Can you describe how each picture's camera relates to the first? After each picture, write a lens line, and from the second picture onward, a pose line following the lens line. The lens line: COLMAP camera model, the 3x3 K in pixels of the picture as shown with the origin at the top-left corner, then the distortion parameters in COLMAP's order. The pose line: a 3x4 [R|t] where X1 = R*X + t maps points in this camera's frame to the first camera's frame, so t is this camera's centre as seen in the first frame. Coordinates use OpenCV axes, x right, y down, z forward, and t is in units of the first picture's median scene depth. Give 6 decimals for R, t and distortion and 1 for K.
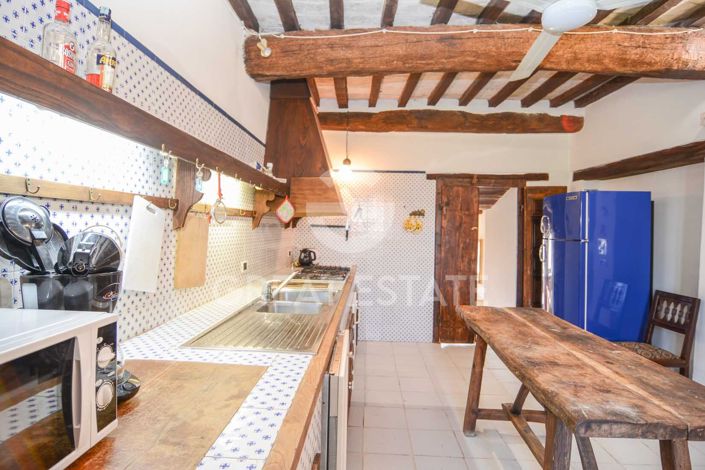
lens RADIAL K [[378.6, 0, 347.9], [0, 378.6, 225.8], [0, 0, 1]] dist [-0.004595, -0.012862]
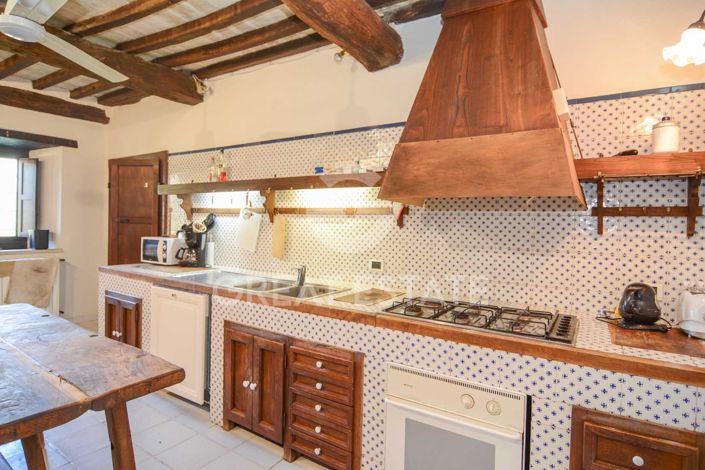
lens RADIAL K [[378.6, 0, 347.9], [0, 378.6, 225.8], [0, 0, 1]] dist [-0.004595, -0.012862]
pose [[-0.498300, -0.024593, -0.866656, 0.509785], [-0.028802, 0.999515, -0.011803, 0.015769], [0.866526, 0.019080, -0.498766, 1.181123]]
